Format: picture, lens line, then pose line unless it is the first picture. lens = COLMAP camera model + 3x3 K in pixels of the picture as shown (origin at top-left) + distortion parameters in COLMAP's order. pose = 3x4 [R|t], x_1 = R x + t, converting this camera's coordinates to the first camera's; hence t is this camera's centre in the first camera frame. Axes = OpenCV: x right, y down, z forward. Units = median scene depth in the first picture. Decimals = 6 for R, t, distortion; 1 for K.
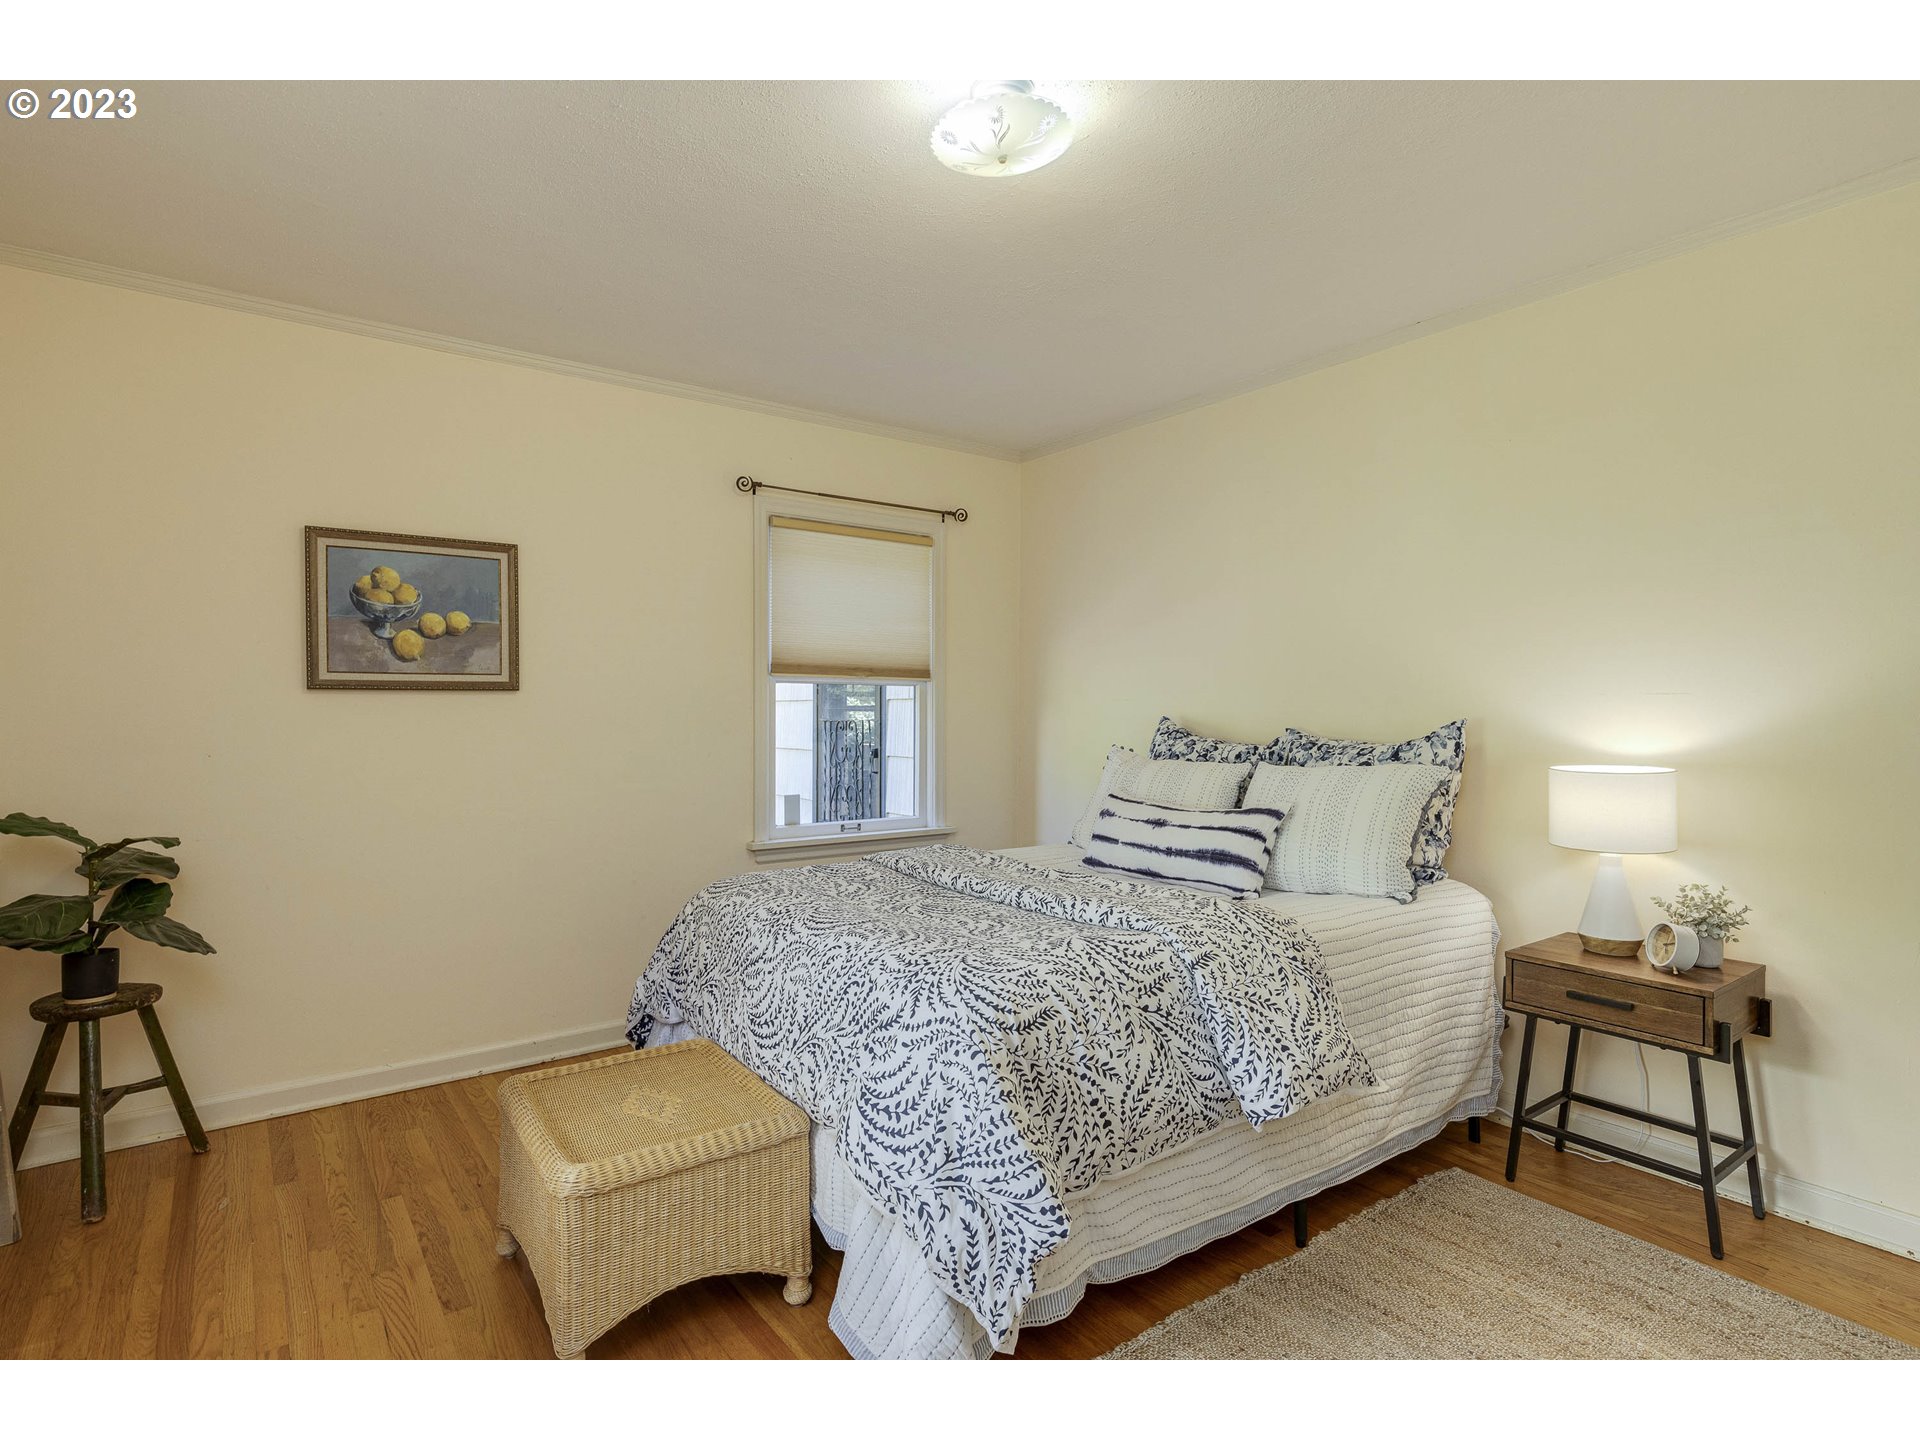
lens RADIAL K [[991.6, 0, 968.3], [0, 991.6, 718.4], [0, 0, 1]] dist [0.005023, 0.000125]
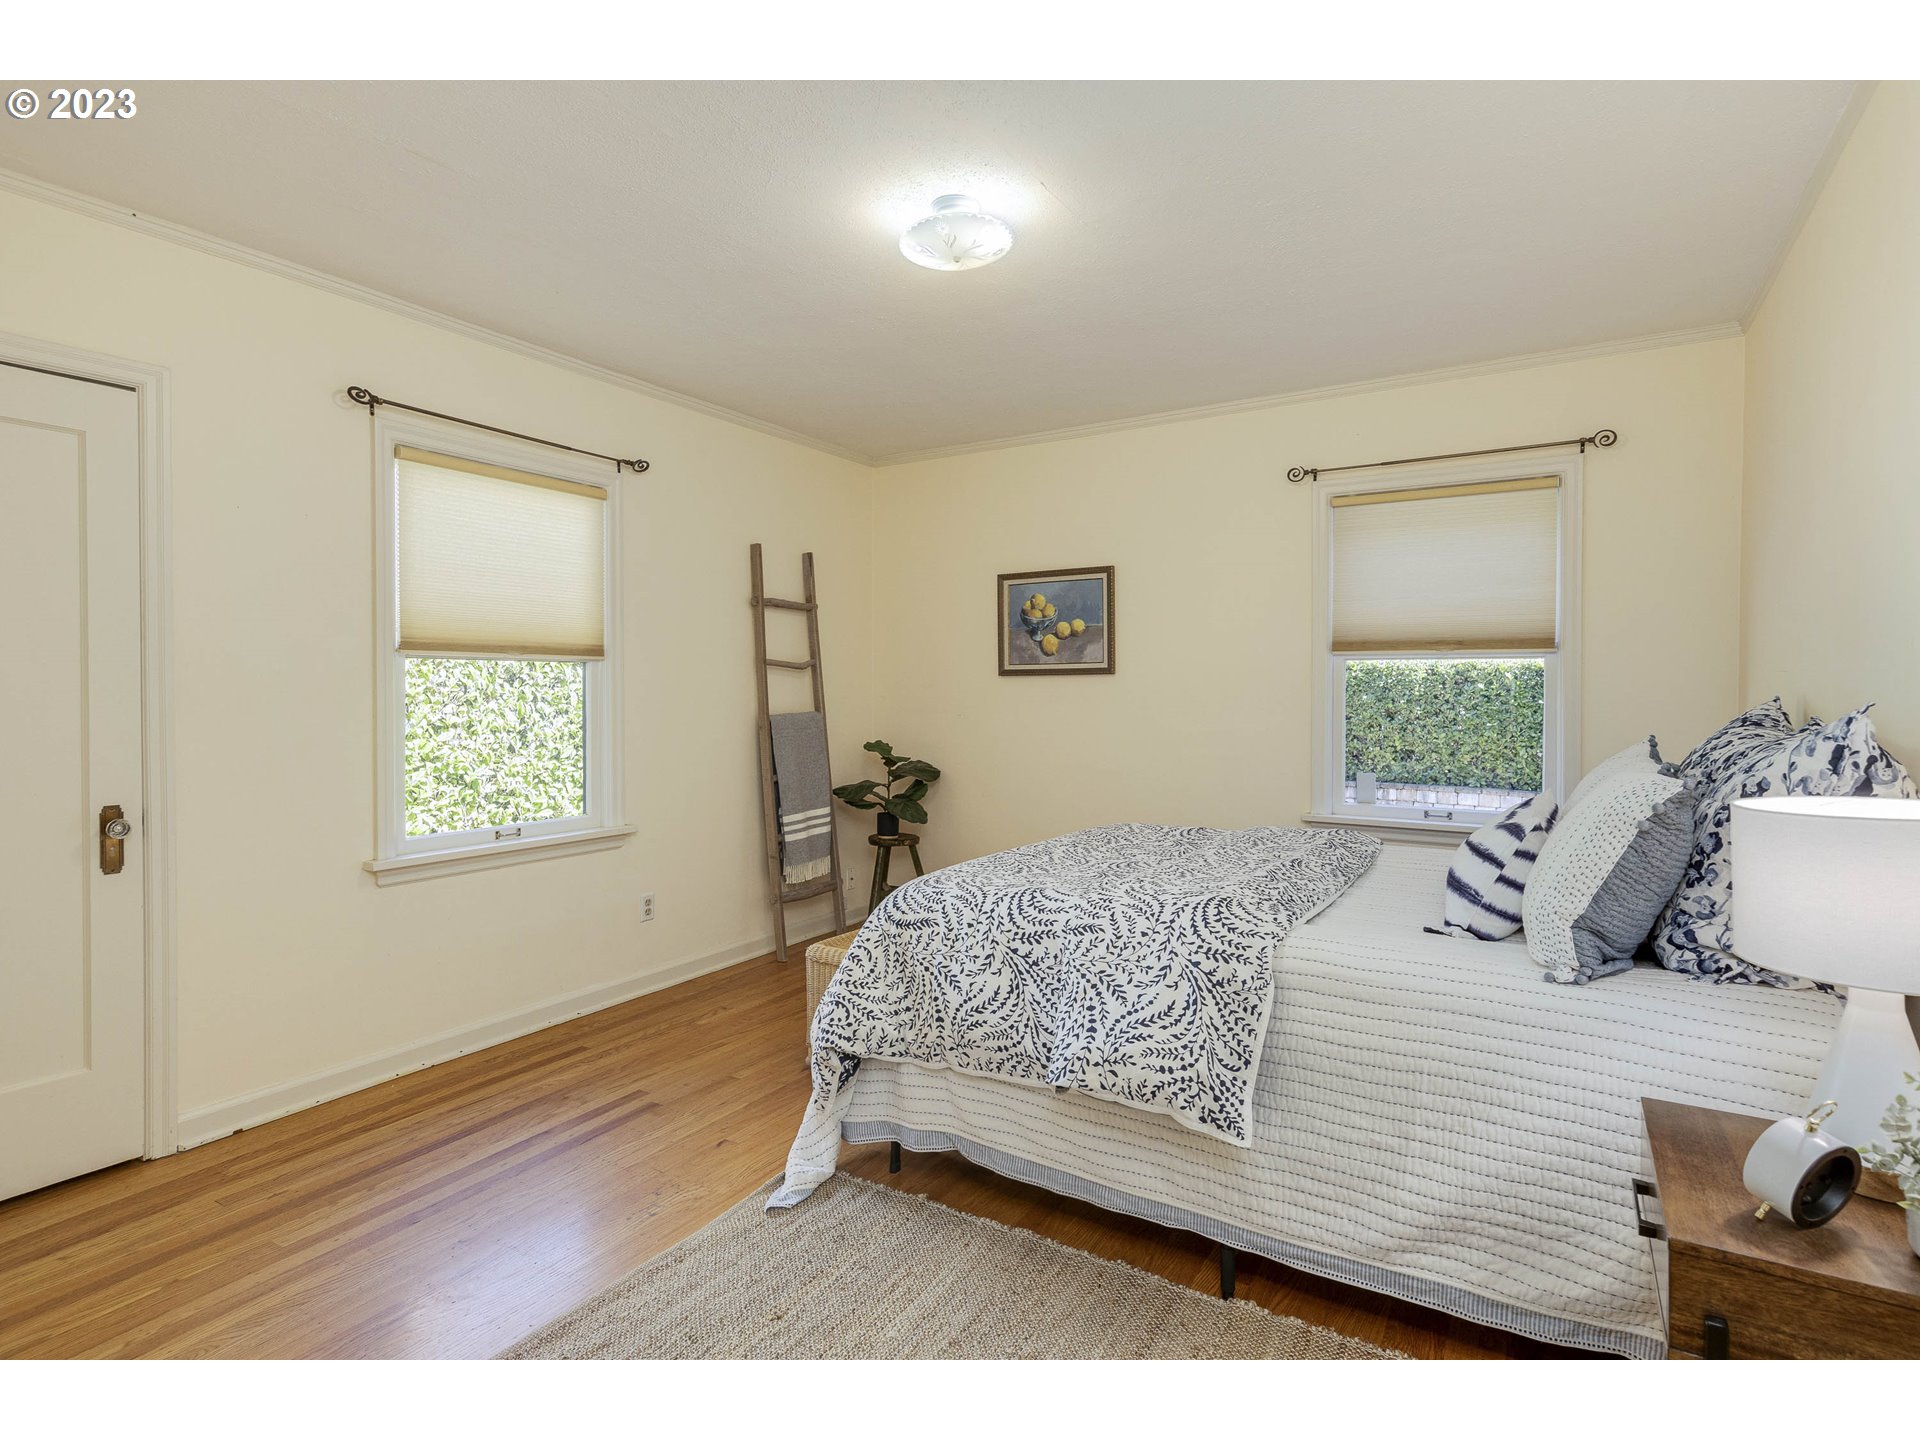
lens RADIAL K [[991.6, 0, 968.3], [0, 991.6, 718.4], [0, 0, 1]] dist [0.005023, 0.000125]
pose [[0.366653, 0.026785, -0.929972, 0.923416], [-0.005670, 0.999631, 0.026555, -0.002890], [0.930341, -0.004464, 0.366669, 0.408066]]
